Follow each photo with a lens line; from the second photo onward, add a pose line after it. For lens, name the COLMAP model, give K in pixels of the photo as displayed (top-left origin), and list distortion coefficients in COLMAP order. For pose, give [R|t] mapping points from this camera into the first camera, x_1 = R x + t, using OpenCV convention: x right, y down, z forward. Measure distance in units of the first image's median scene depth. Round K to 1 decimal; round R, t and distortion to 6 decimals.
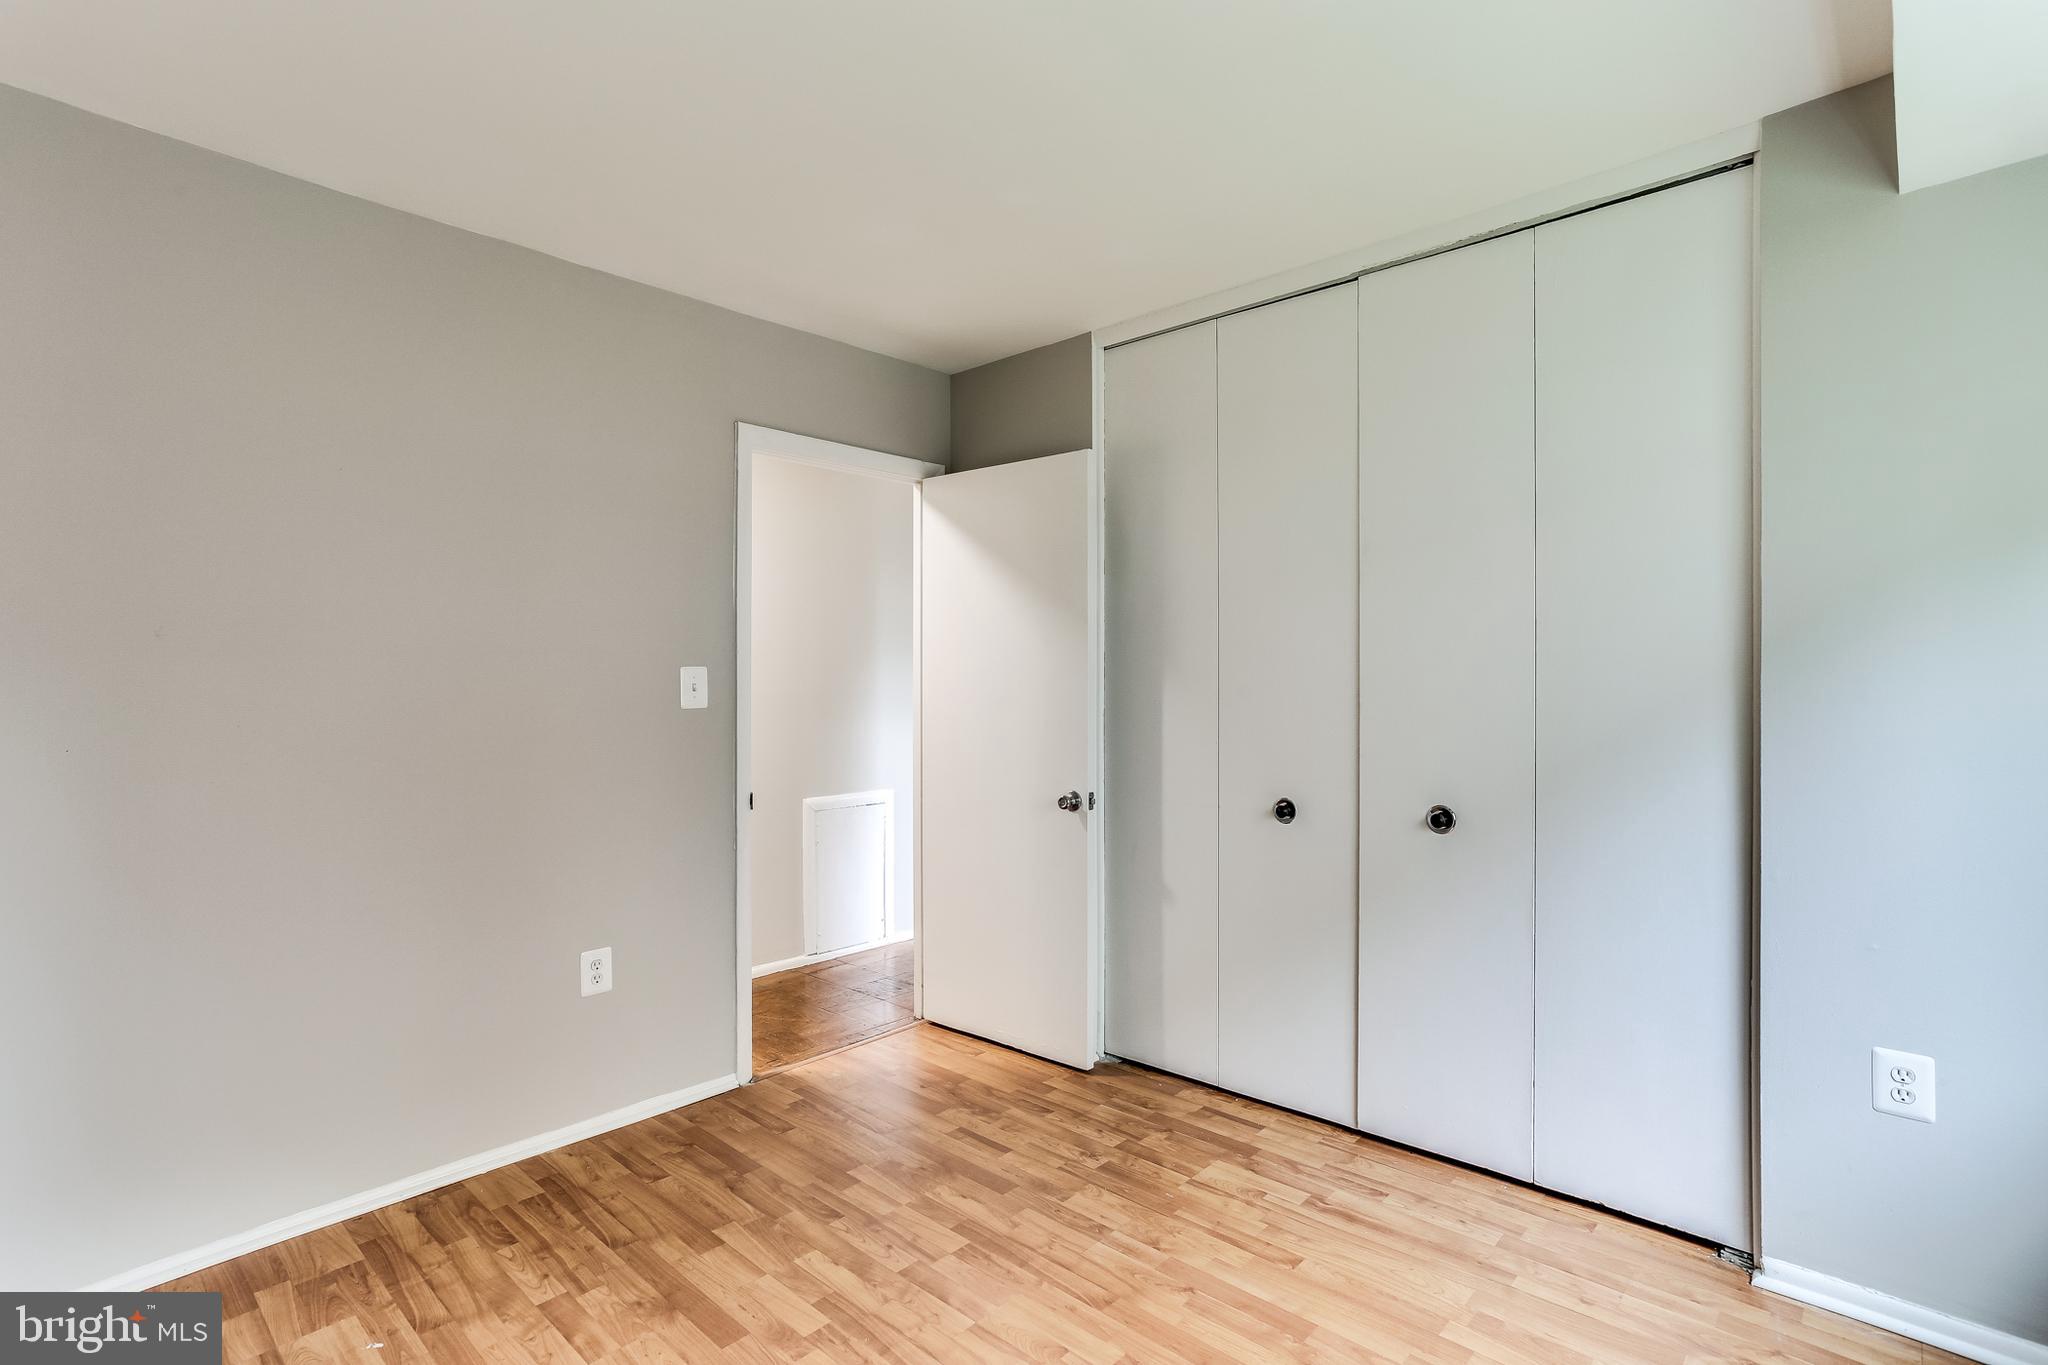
lens RADIAL K [[984.7, 0, 1016.1], [0, 984.7, 677.3], [0, 0, 1]] dist [-0.046274, 0.030144]
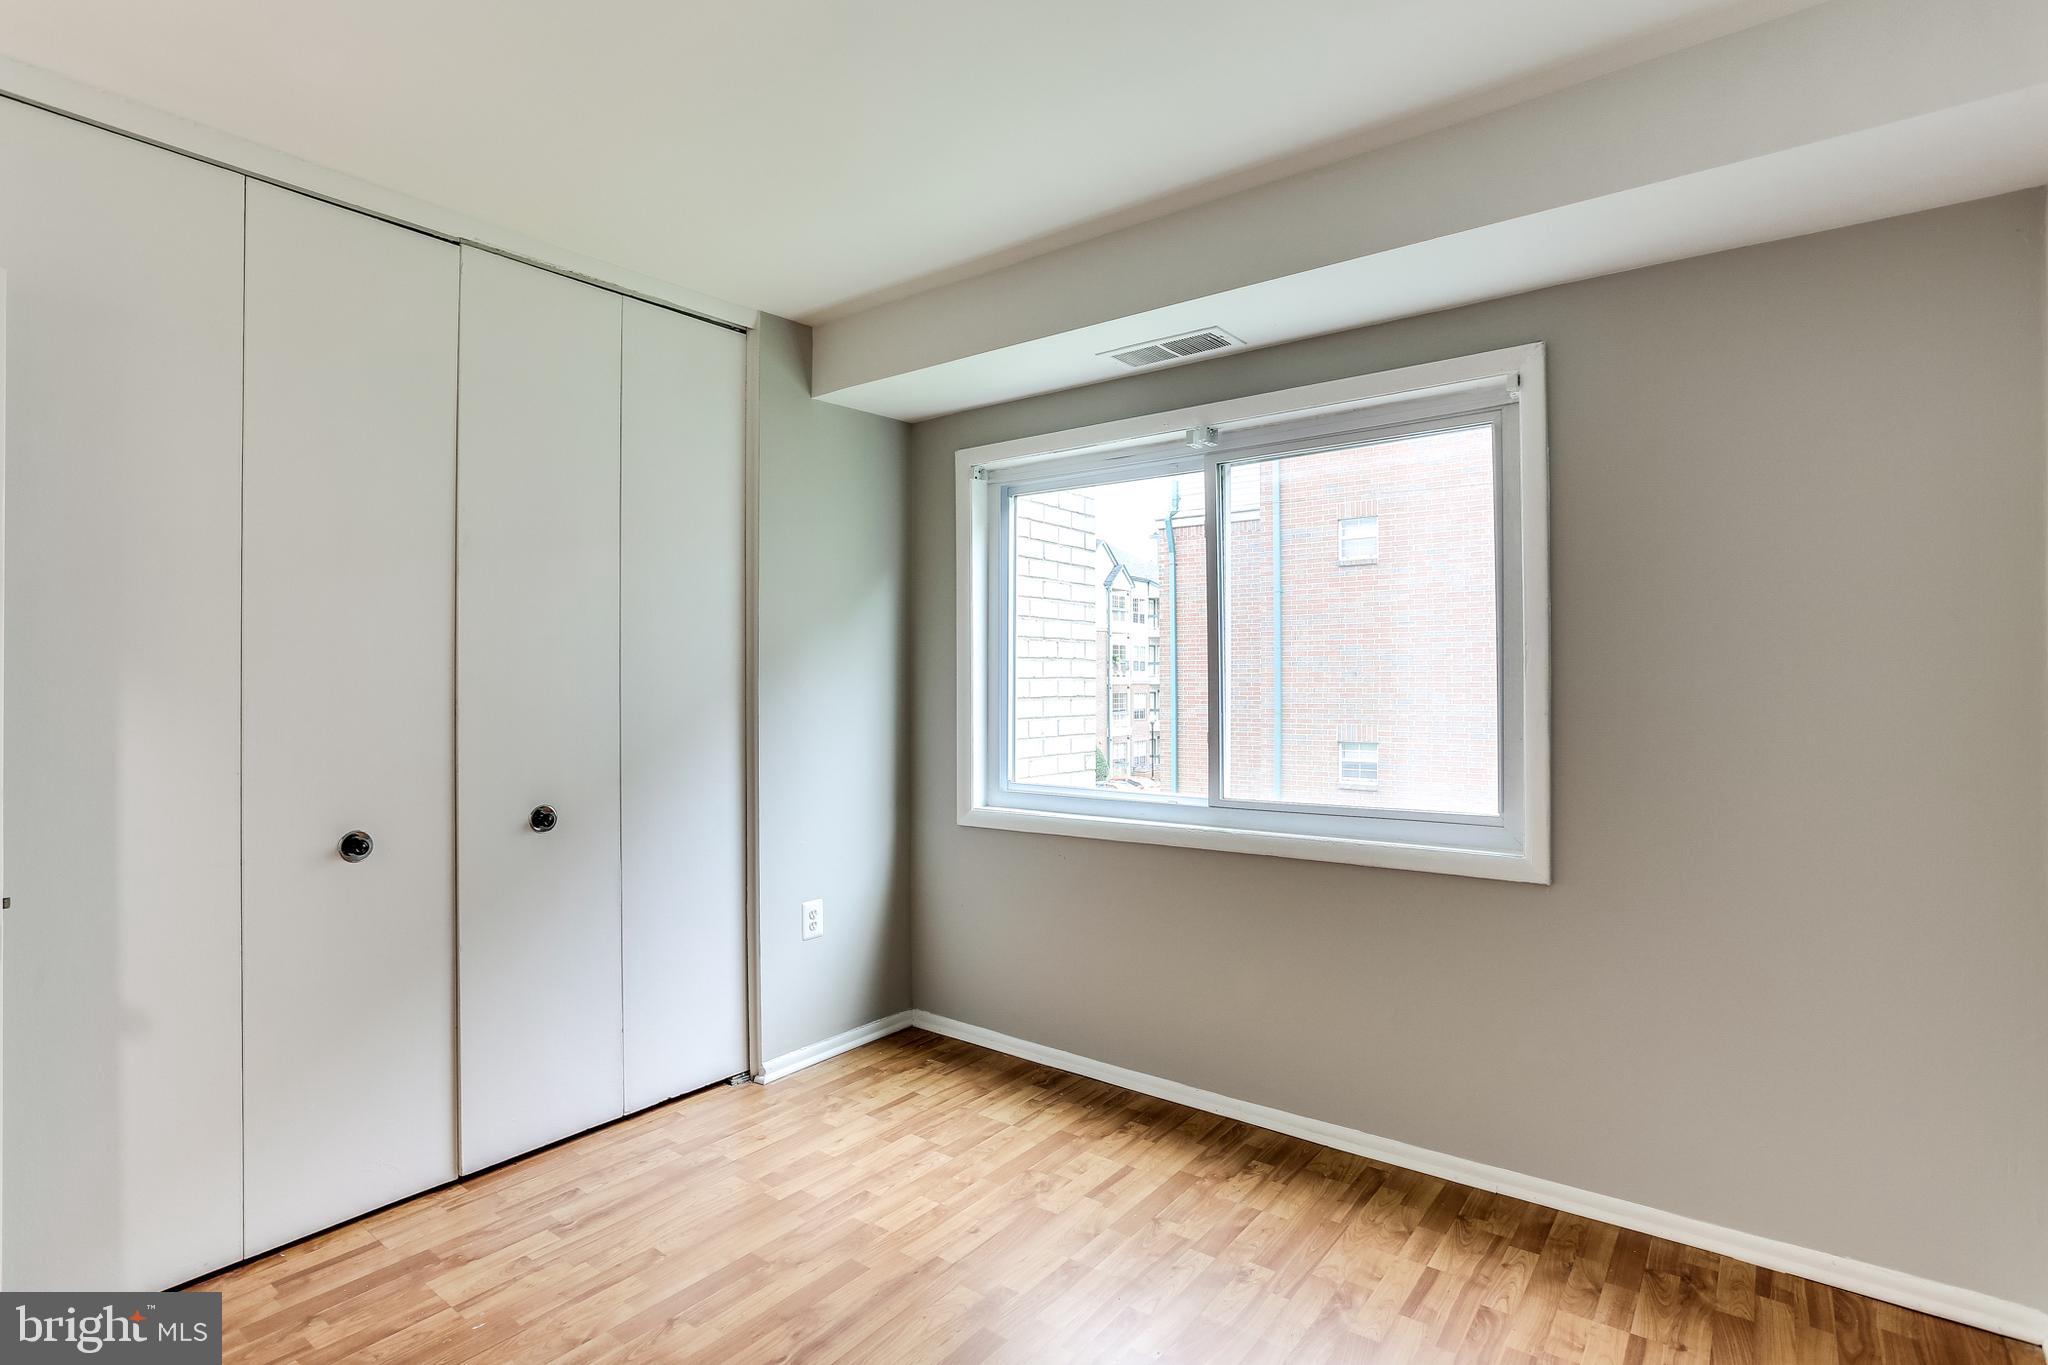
lens RADIAL K [[999.2, 0, 1016.2], [0, 999.2, 681.7], [0, 0, 1]] dist [-0.048145, 0.030924]
pose [[-0.084681, 0.003110, 0.996403, -0.712099], [0.003900, 0.999989, -0.002789, 0.006643], [-0.996400, 0.003650, -0.084693, 0.651435]]
